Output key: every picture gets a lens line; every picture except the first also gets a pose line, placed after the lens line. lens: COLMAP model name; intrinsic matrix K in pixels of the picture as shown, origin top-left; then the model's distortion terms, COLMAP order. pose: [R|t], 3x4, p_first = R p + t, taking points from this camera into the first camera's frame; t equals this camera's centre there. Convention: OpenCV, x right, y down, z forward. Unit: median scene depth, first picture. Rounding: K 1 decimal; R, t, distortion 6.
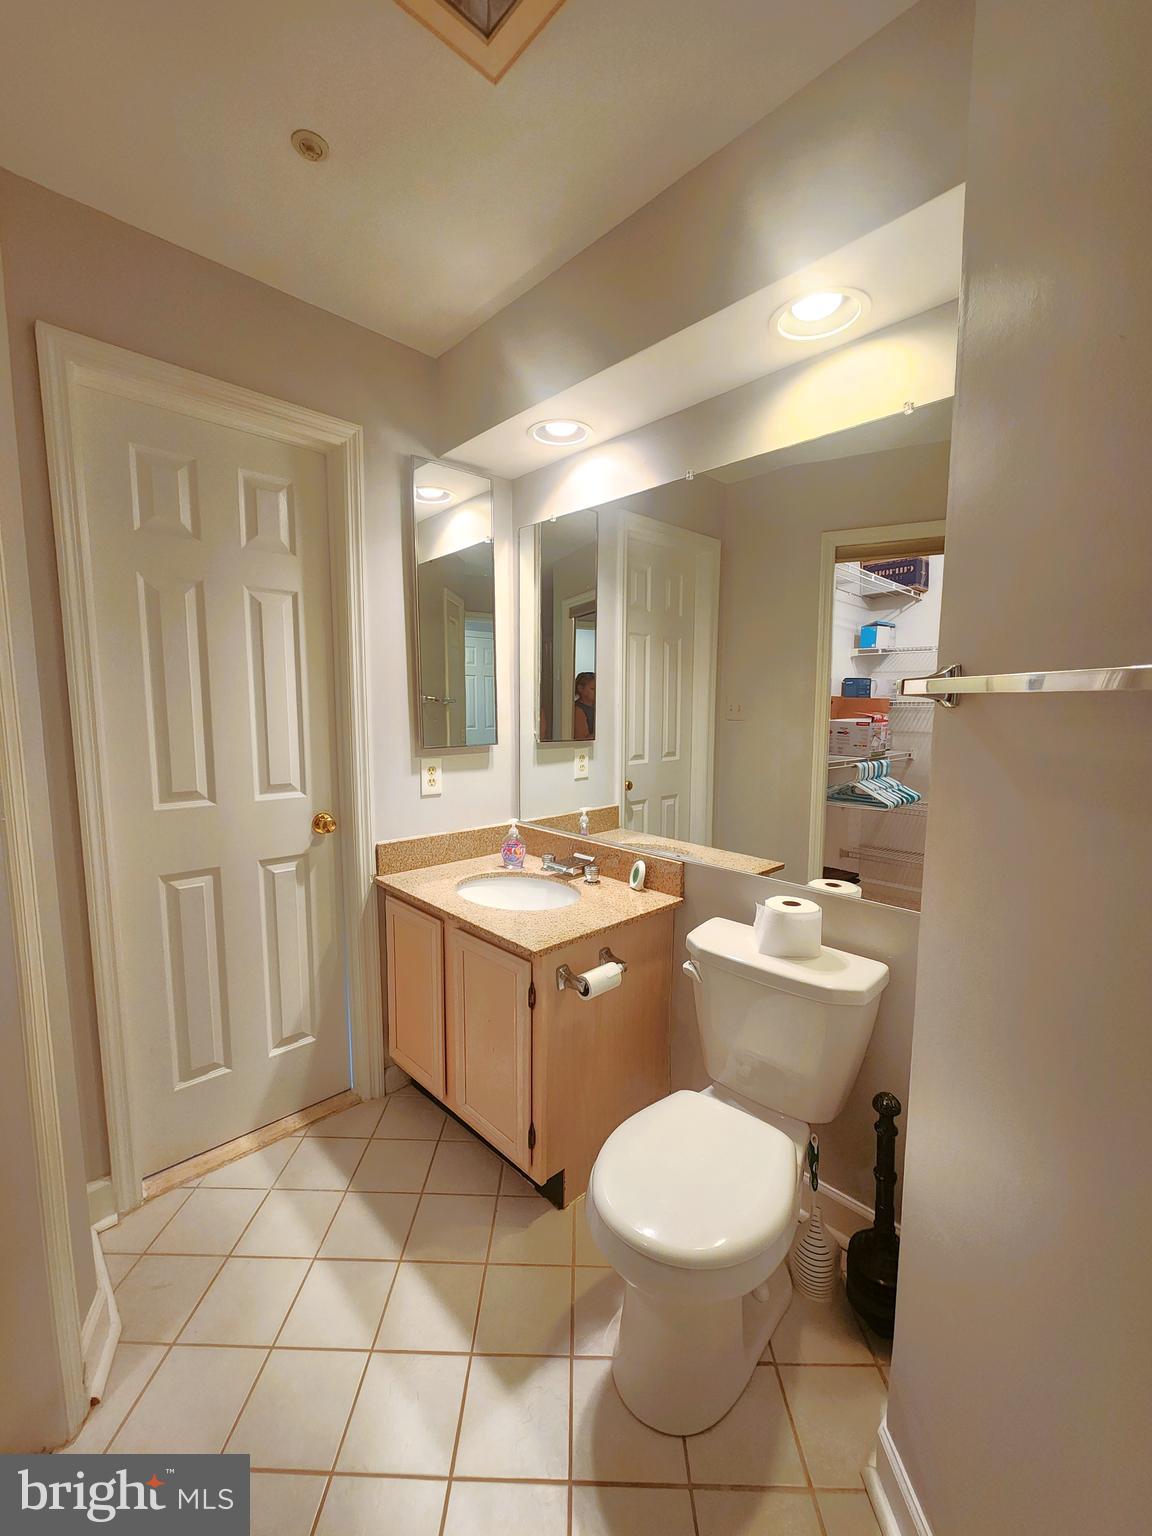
lens RADIAL K [[623.4, 0, 571.9], [0, 623.4, 774.8], [0, 0, 1]] dist [0.000725, 0.000132]
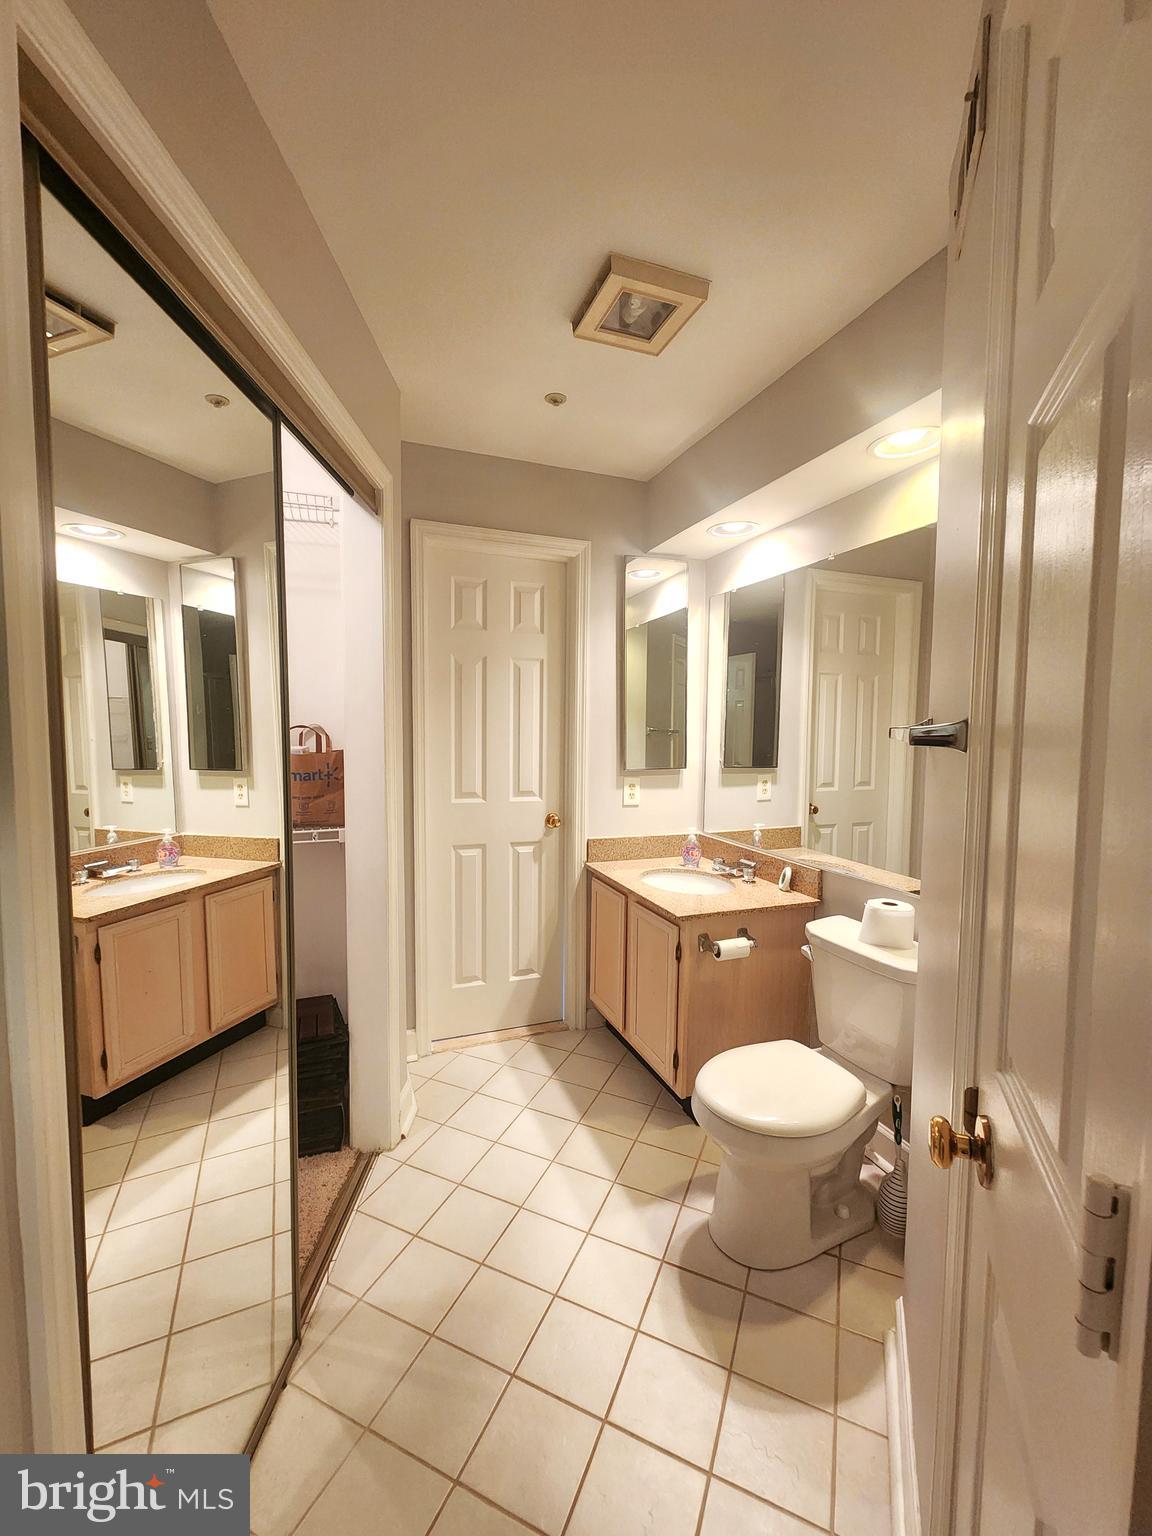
lens RADIAL K [[623.4, 0, 577.6], [0, 623.4, 771.5], [0, 0, 1]] dist [0.000725, 0.000132]
pose [[0.923493, 0.031301, -0.382336, 0.203729], [-0.049533, 0.998052, -0.037933, 0.019811], [0.380403, 0.053969, 0.923245, -0.306507]]
